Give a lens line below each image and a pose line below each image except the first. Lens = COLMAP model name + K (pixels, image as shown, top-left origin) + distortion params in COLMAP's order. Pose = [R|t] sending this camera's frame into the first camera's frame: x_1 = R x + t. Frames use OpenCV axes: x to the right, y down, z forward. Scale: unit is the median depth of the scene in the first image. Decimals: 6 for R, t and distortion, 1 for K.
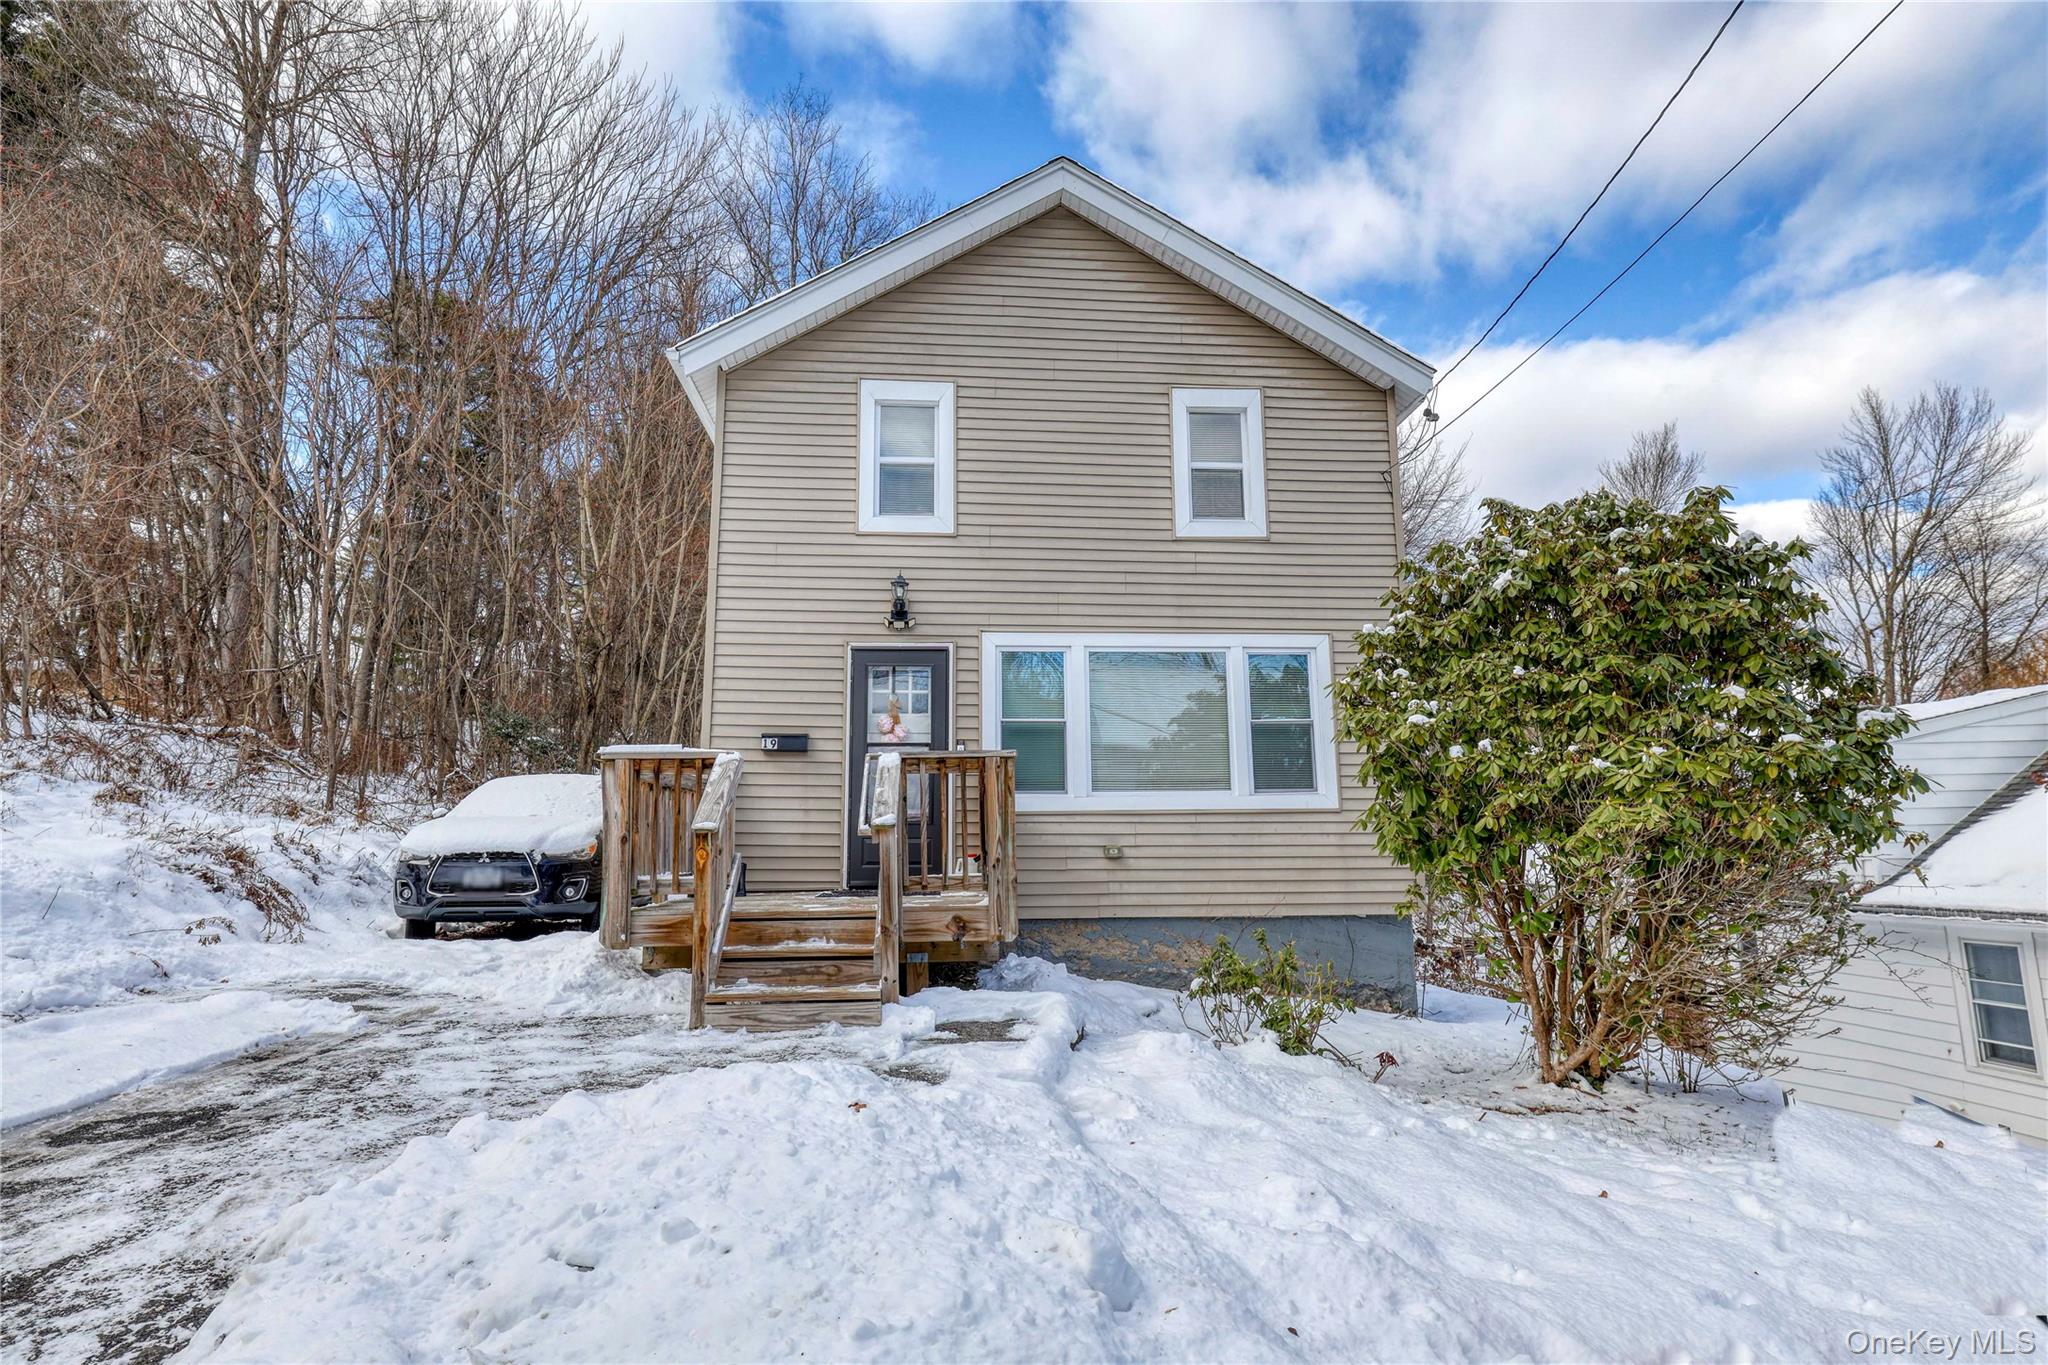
lens RADIAL K [[1032.7, 0, 1008.5], [0, 1032.7, 685.6], [0, 0, 1]] dist [-0.001636, 0.001072]
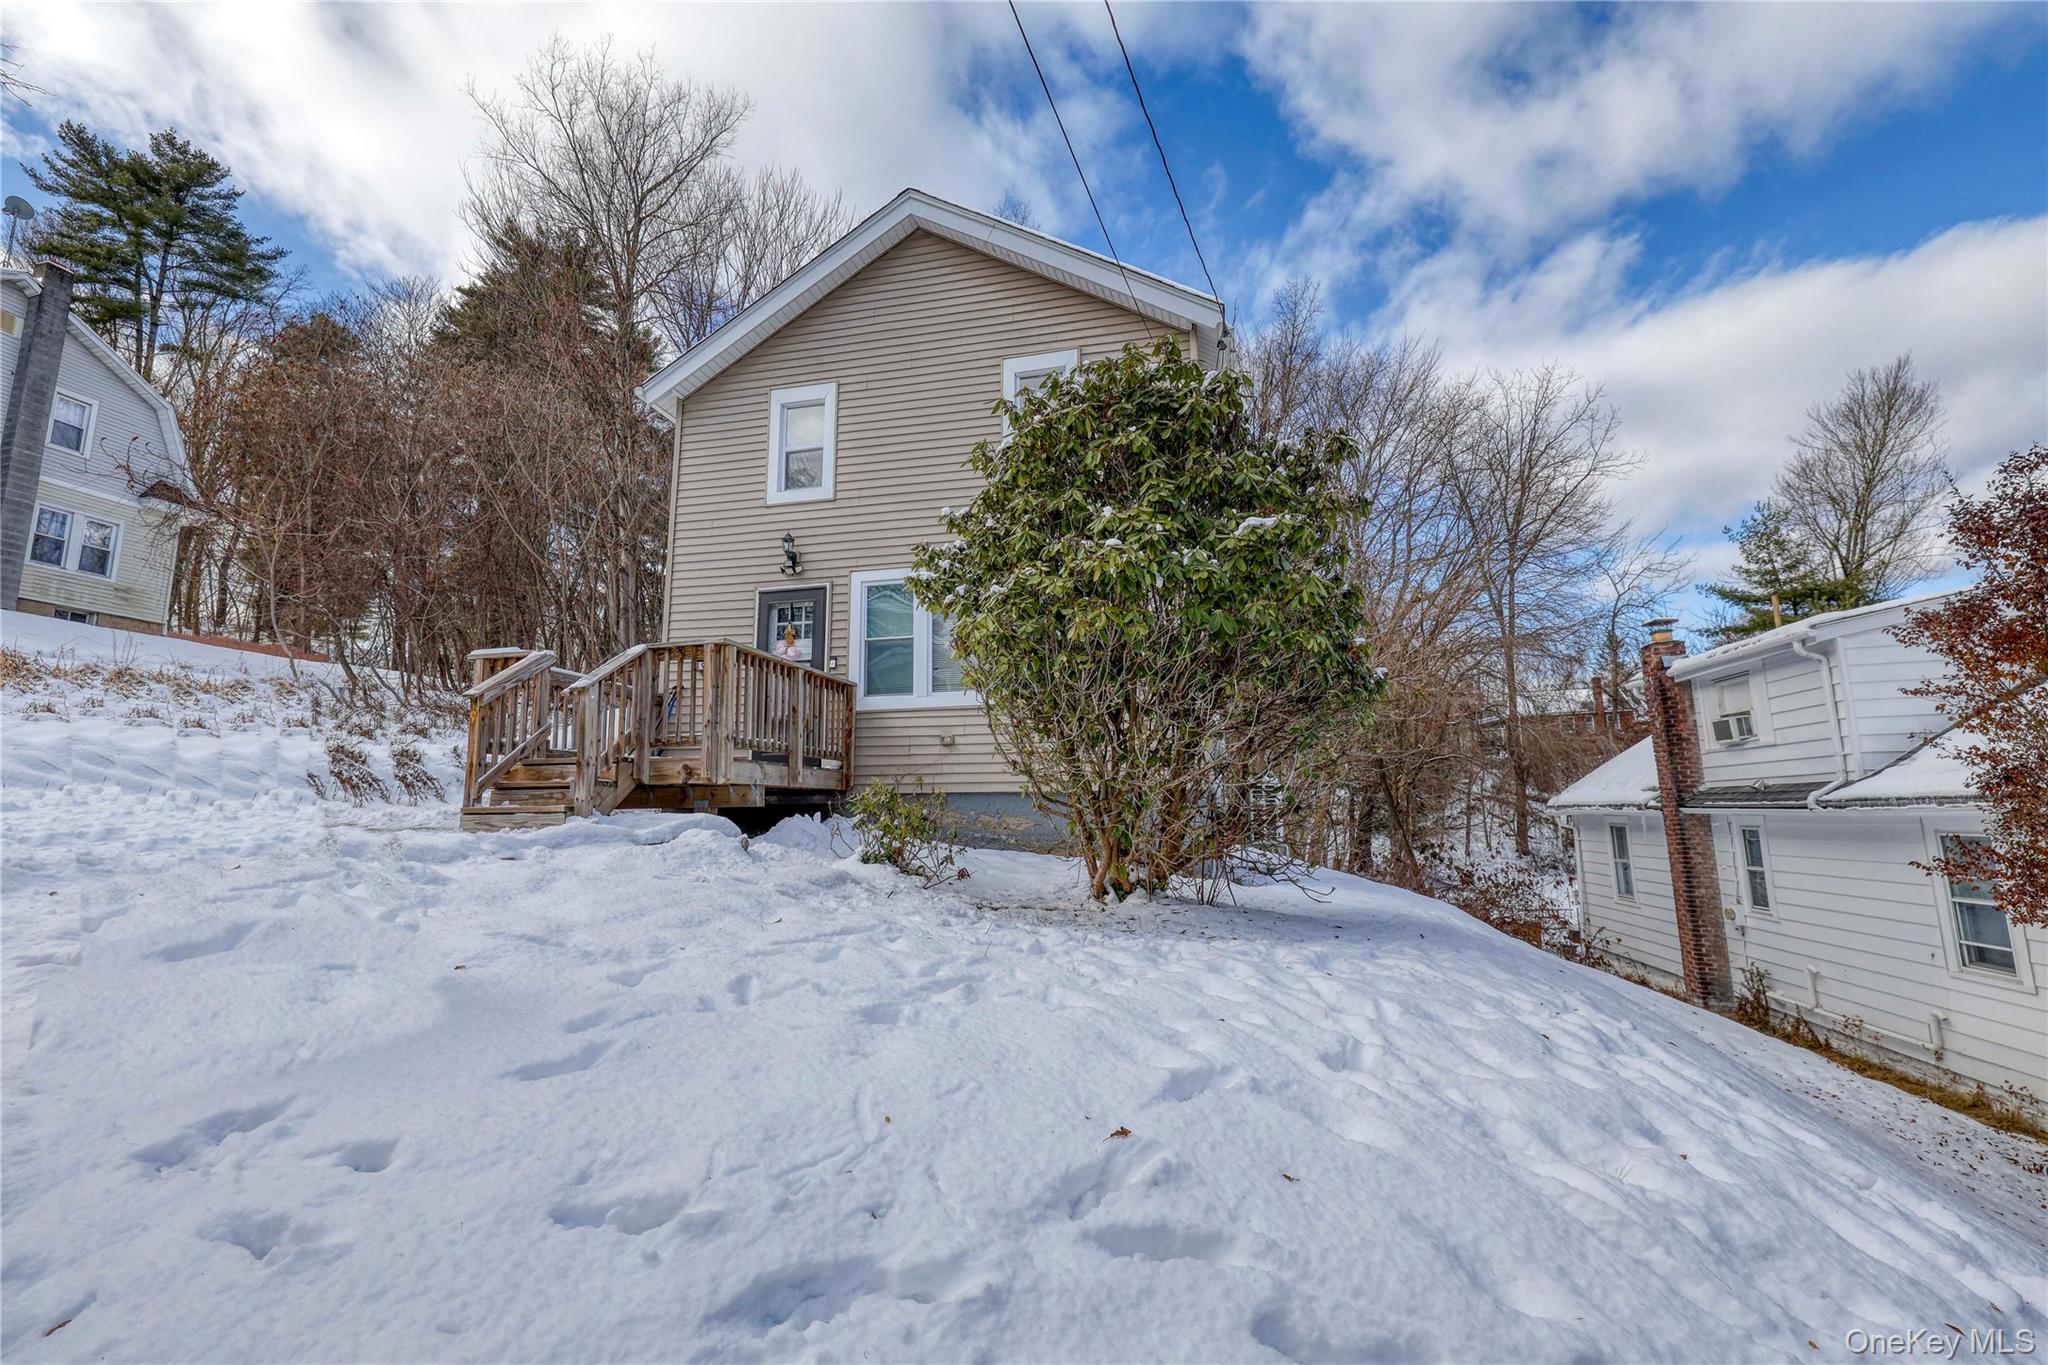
lens RADIAL K [[837.8, 0, 1009.2], [0, 837.8, 683.1], [0, 0, 1]] dist [0.000426, -0.000171]
pose [[0.951891, -0.046126, -0.302945, 0.471035], [0.048170, 0.998839, -0.000727, 0.095916], [0.302627, -0.013900, 0.953008, 0.068094]]
